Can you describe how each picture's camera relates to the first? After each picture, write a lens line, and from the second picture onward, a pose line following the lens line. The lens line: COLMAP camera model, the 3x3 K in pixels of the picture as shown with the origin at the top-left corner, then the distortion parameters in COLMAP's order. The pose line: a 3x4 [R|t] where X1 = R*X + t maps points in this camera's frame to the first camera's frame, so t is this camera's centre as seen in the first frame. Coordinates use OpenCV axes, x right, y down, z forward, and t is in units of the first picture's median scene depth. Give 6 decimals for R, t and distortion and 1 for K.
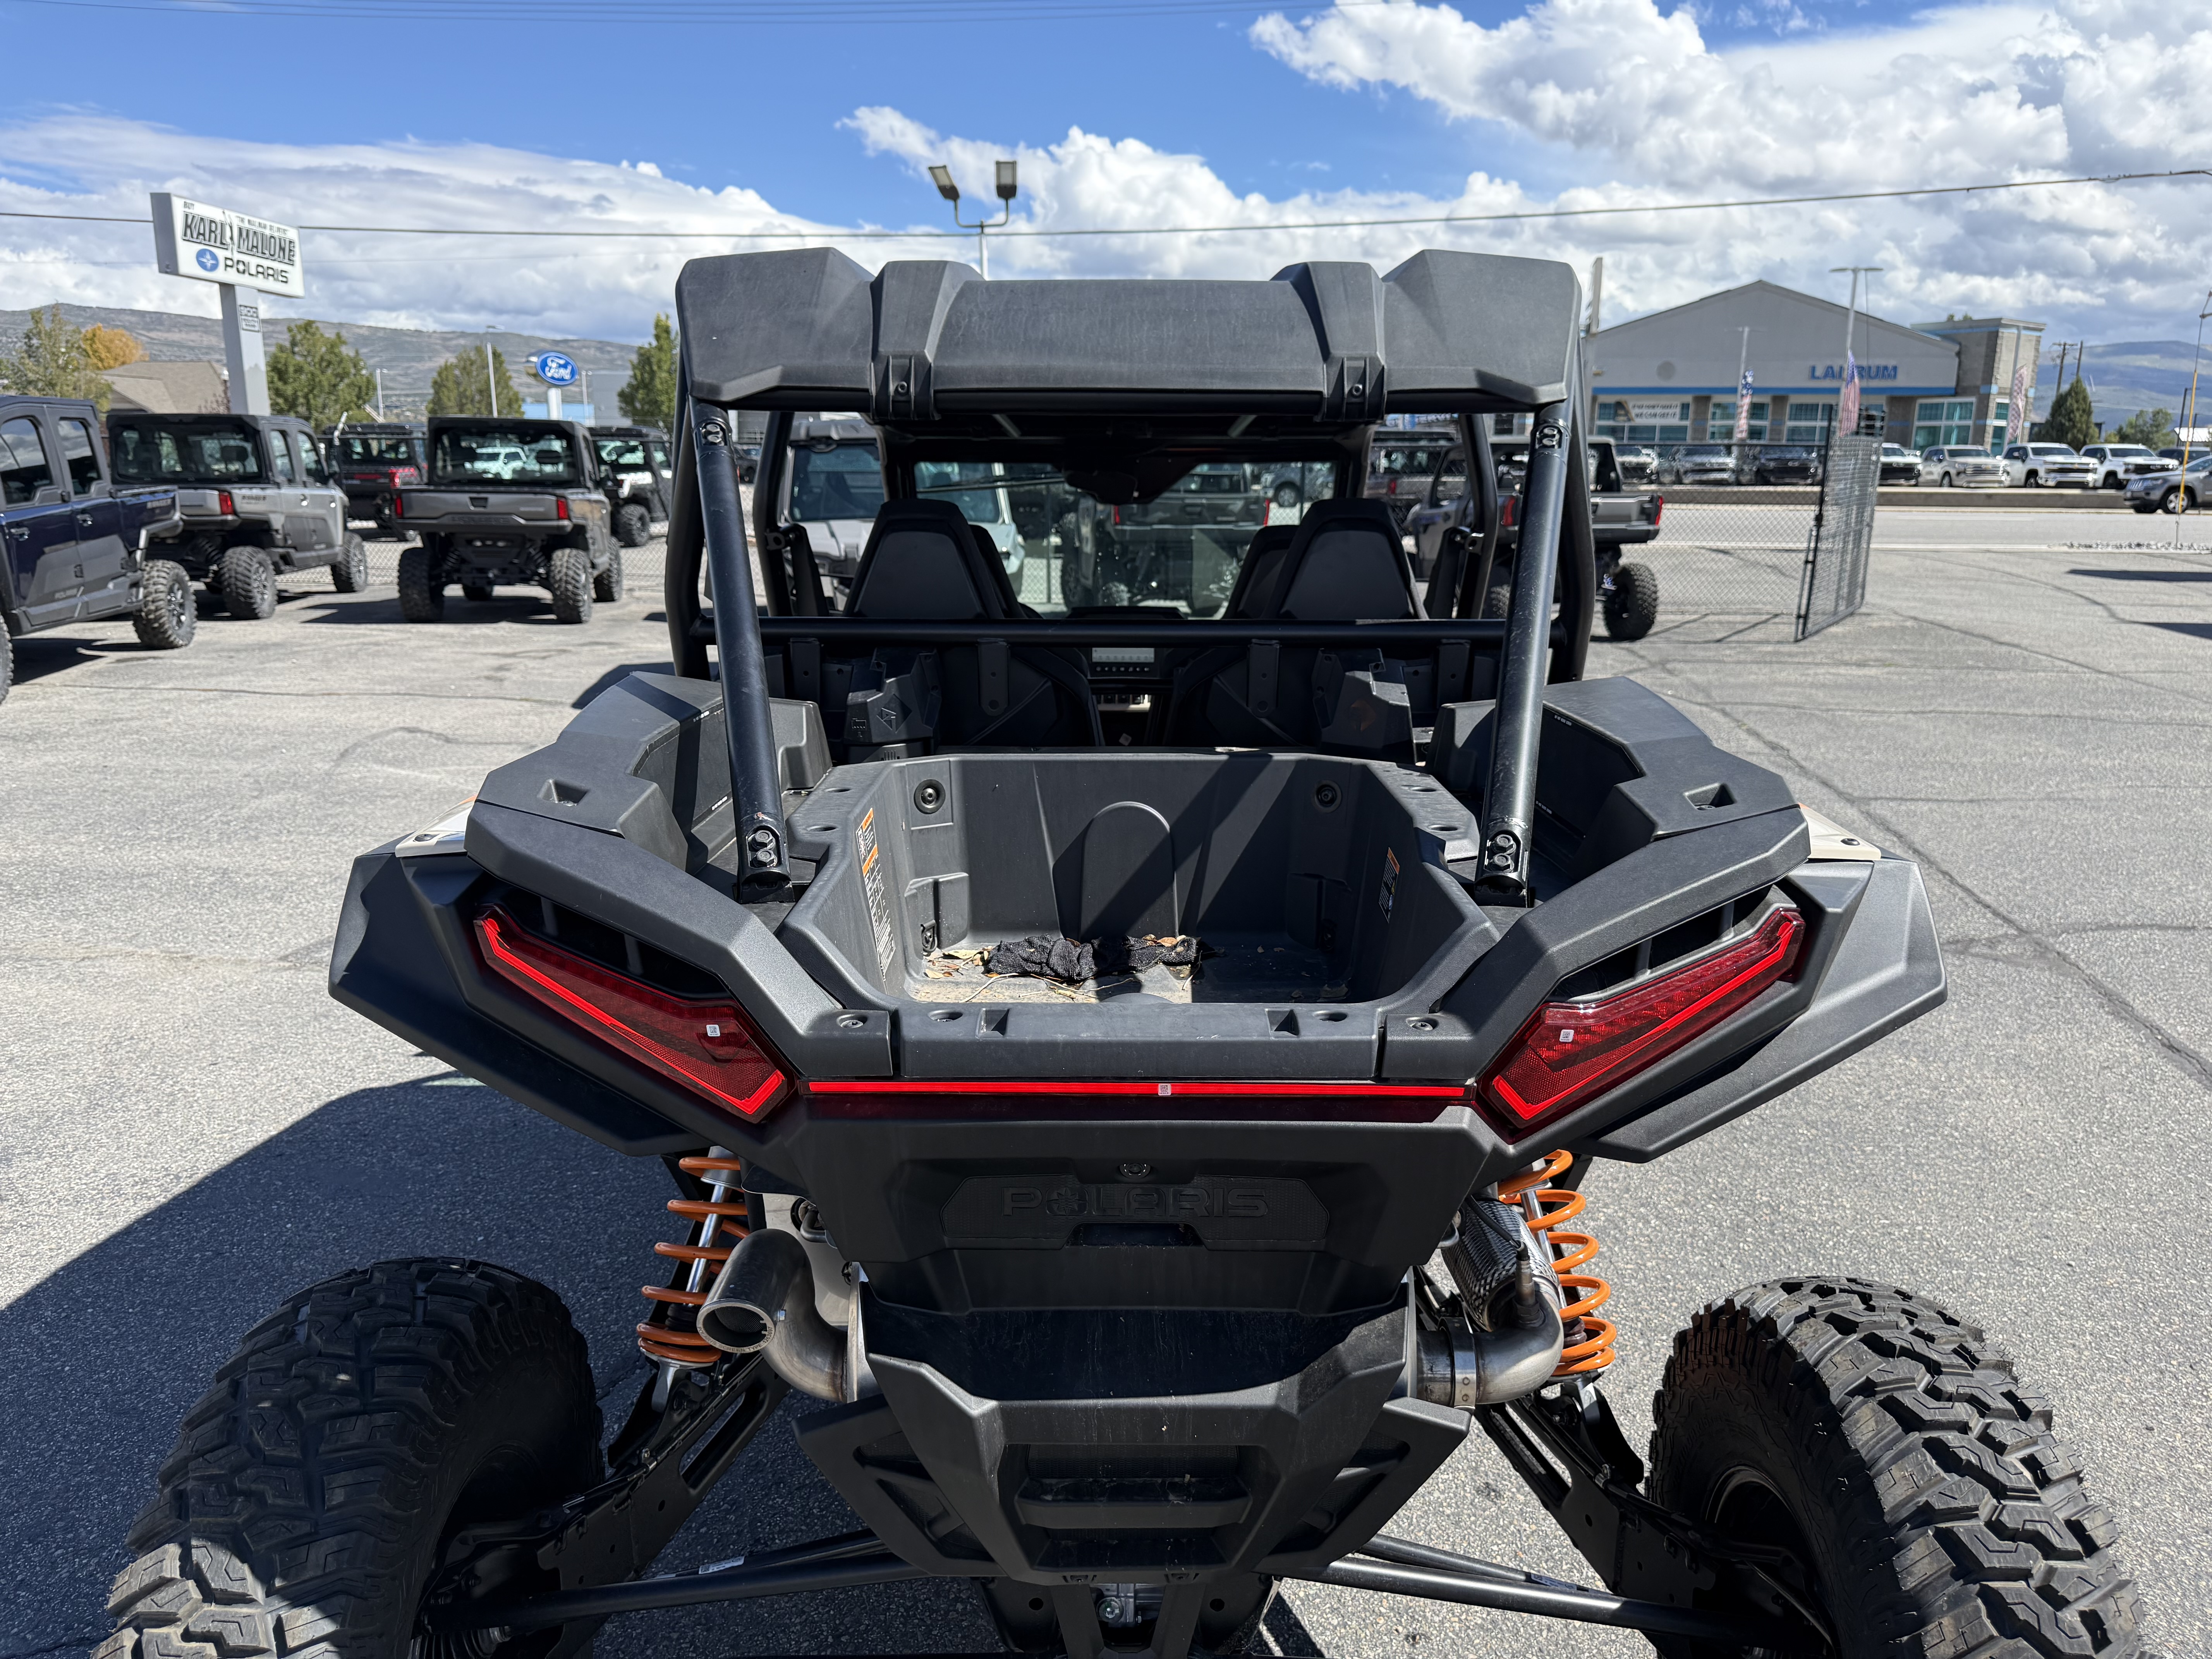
lens RADIAL K [[1575.1, 0, 1118.7], [0, 1575.1, 836.1], [0, 0, 1]] dist [0.024014, -0.035311]
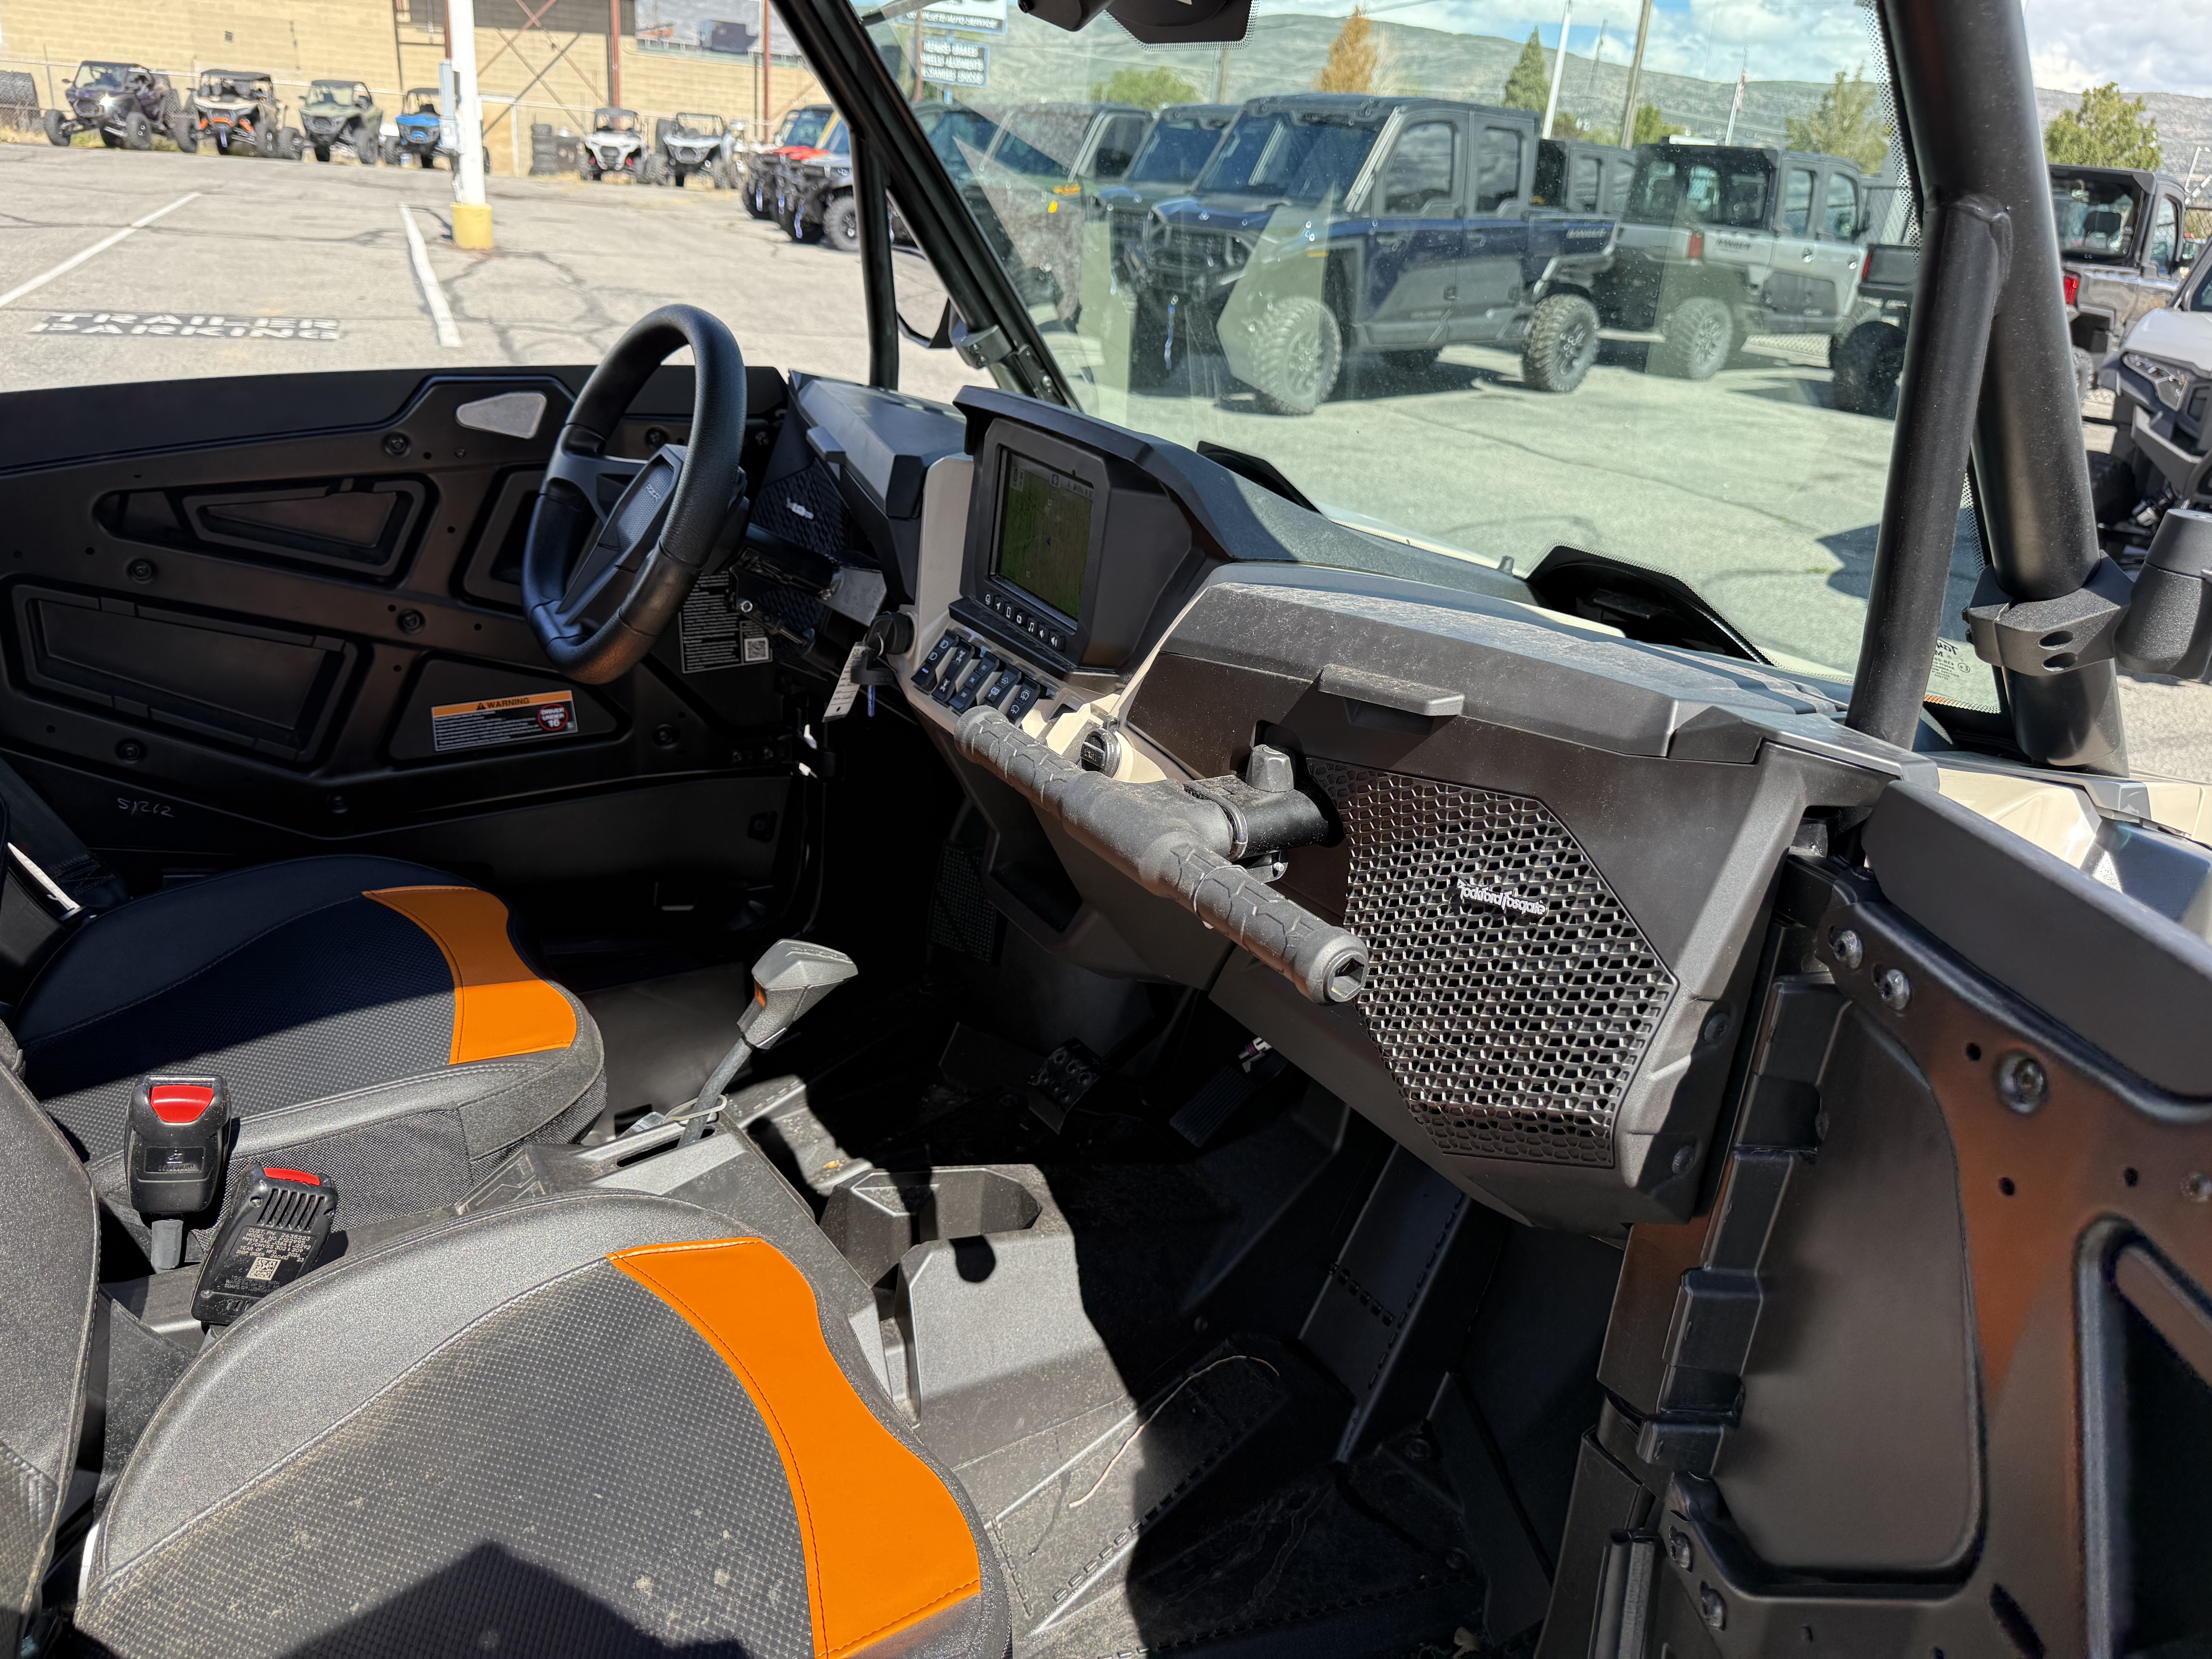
lens RADIAL K [[1575.1, 0, 1117.1], [0, 1575.1, 820.5], [0, 0, 1]] dist [0.024014, -0.035311]
pose [[0.538969, 0.354628, -0.764036, 0.059647], [-0.264333, 0.932443, 0.246328, -0.035911], [0.799775, 0.069197, 0.596298, 0.199561]]
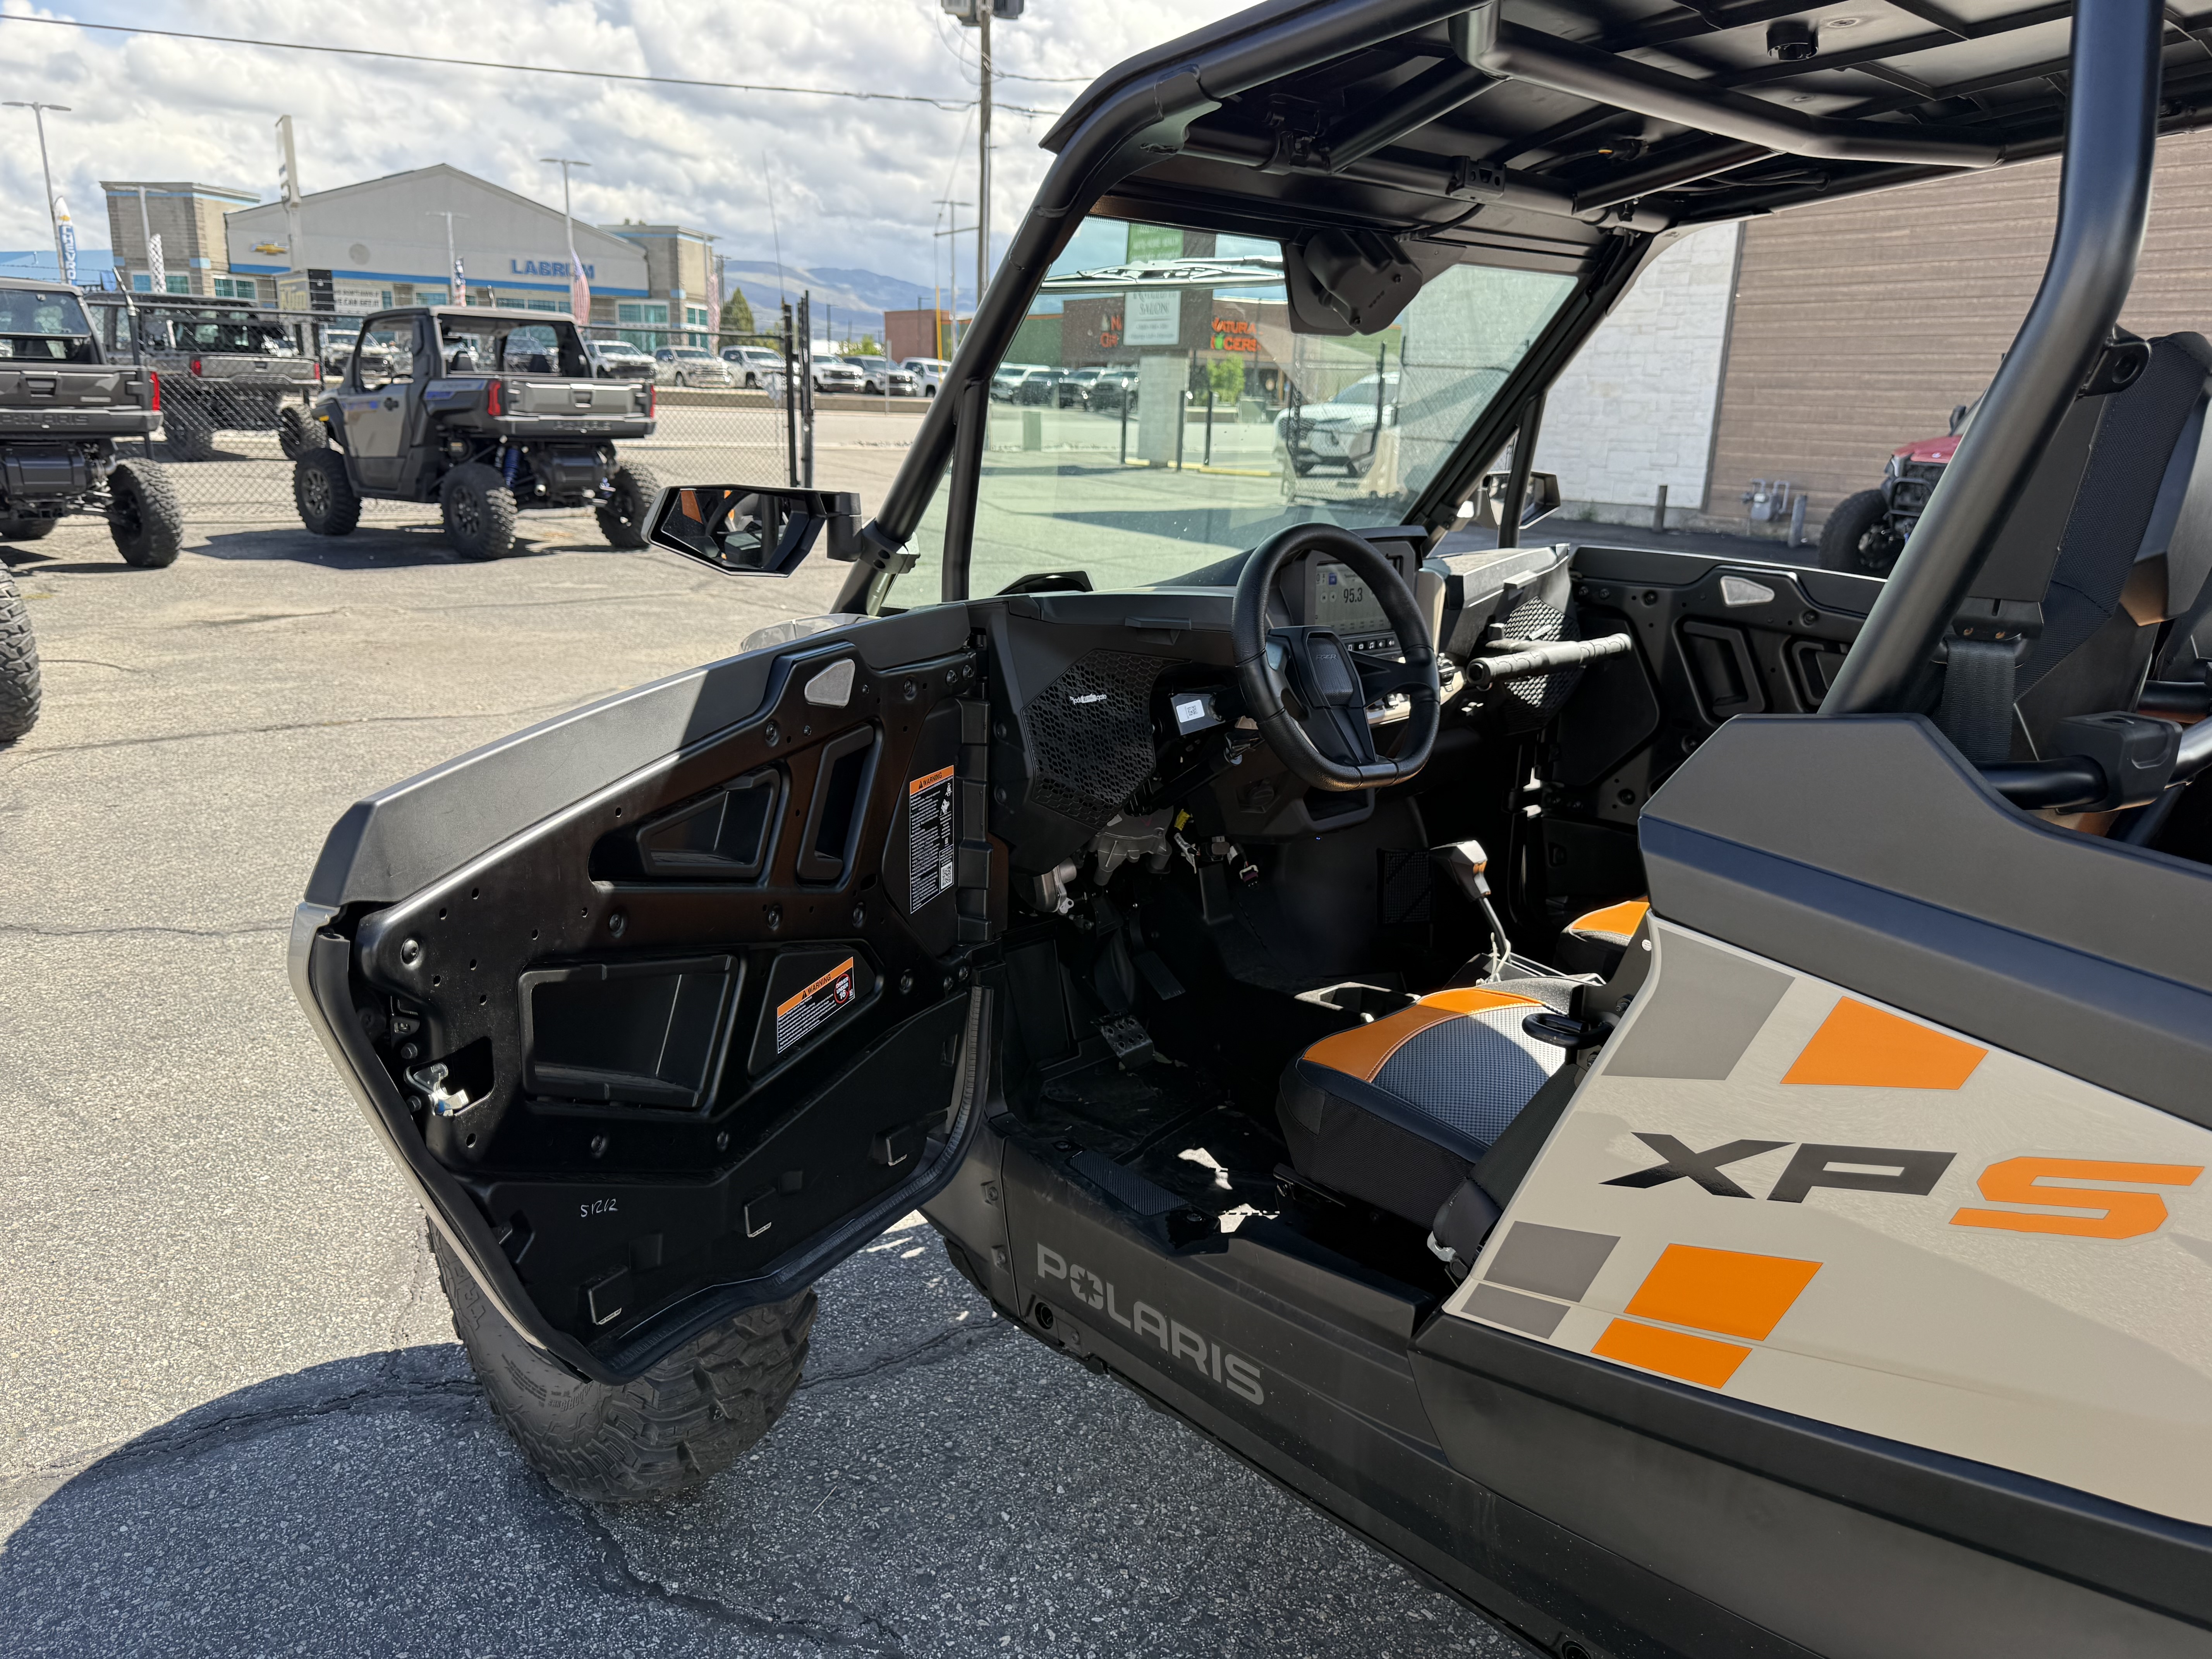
lens RADIAL K [[1575.1, 0, 1101.5], [0, 1575.1, 839.5], [0, 0, 1]] dist [0.024014, -0.035311]
pose [[0.718951, -0.174112, 0.672900, -0.103548], [0.131812, 0.984703, 0.113957, -0.026778], [-0.682447, 0.006766, 0.730903, 0.156004]]
